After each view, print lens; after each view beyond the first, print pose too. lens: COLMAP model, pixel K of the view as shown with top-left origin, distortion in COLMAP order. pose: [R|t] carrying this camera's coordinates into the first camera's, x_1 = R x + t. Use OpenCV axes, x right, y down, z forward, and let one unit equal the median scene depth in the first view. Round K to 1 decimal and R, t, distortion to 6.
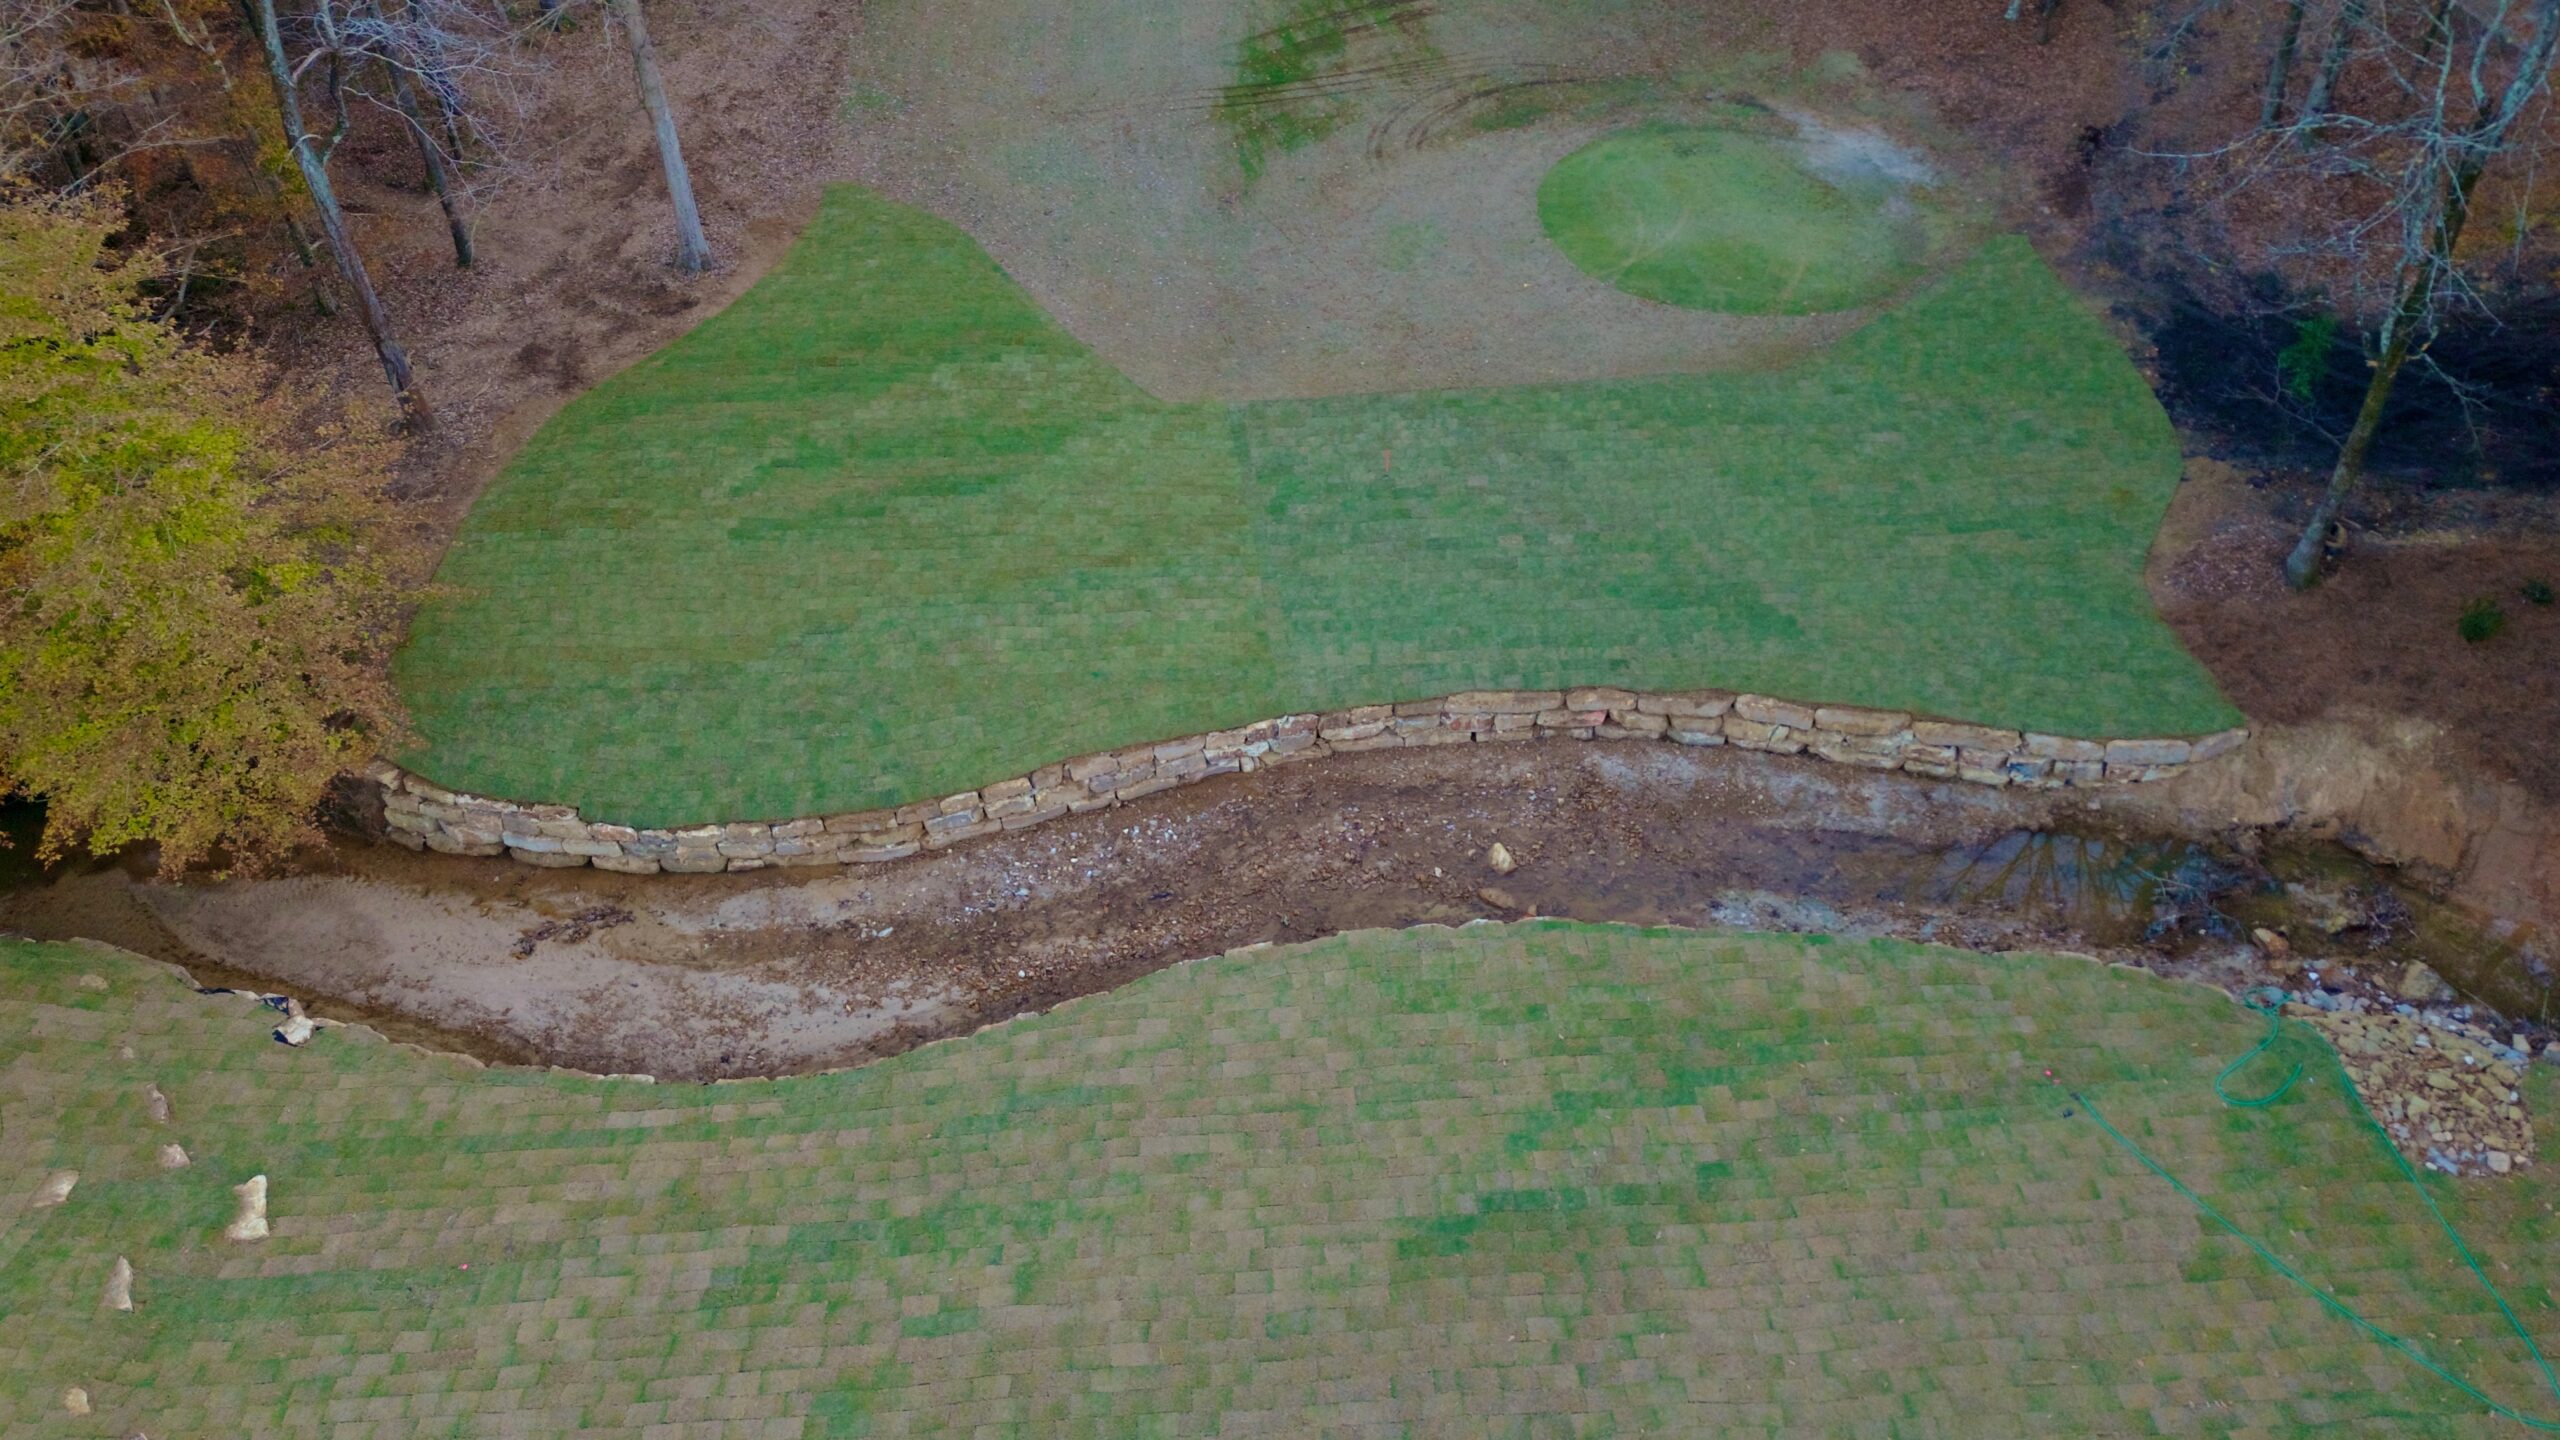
lens RADIAL K [[1868.0, 0, 1274.2], [0, 1868.0, 713.2], [0, 0, 1]] dist [0.061933, -0.045556]
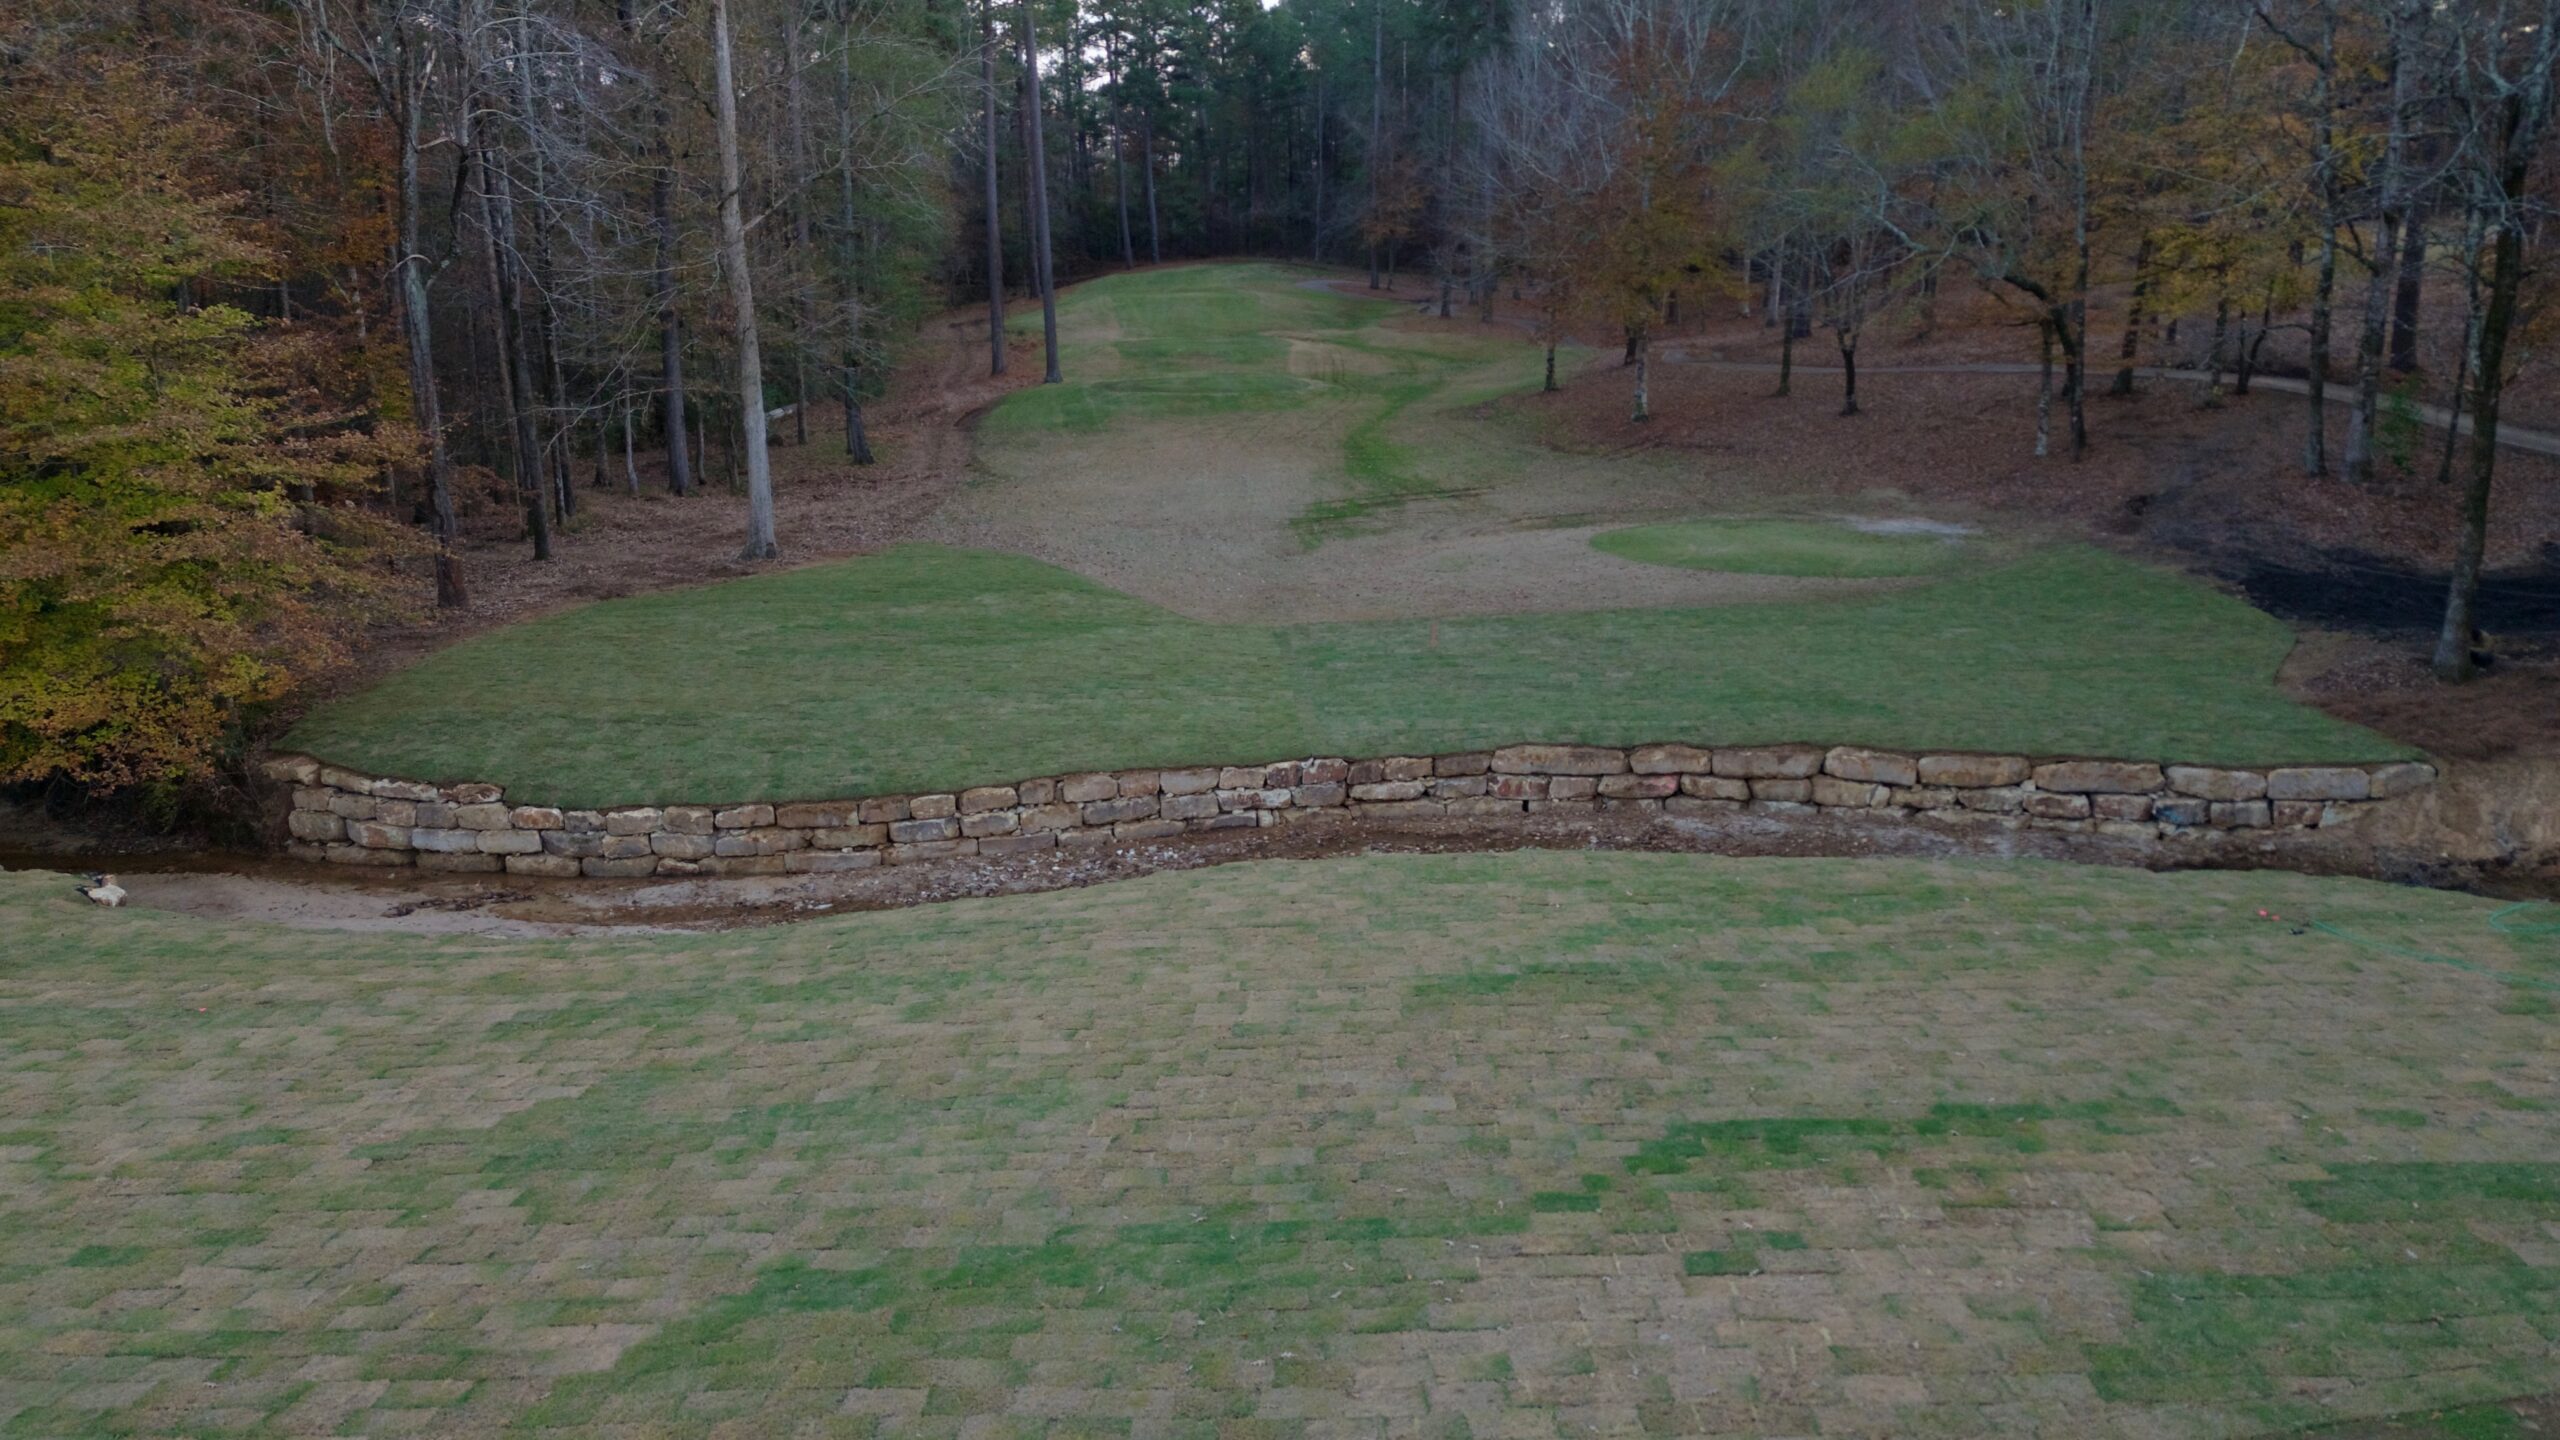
lens RADIAL K [[1868.0, 0, 1275.0], [0, 1868.0, 716.3], [0, 0, 1]] dist [0.061933, -0.045556]
pose [[0.998203, 0.031086, -0.051220, 0.034793], [-0.052200, 0.870854, -0.488762, 0.431818], [0.029412, 0.490558, 0.870912, 0.223479]]
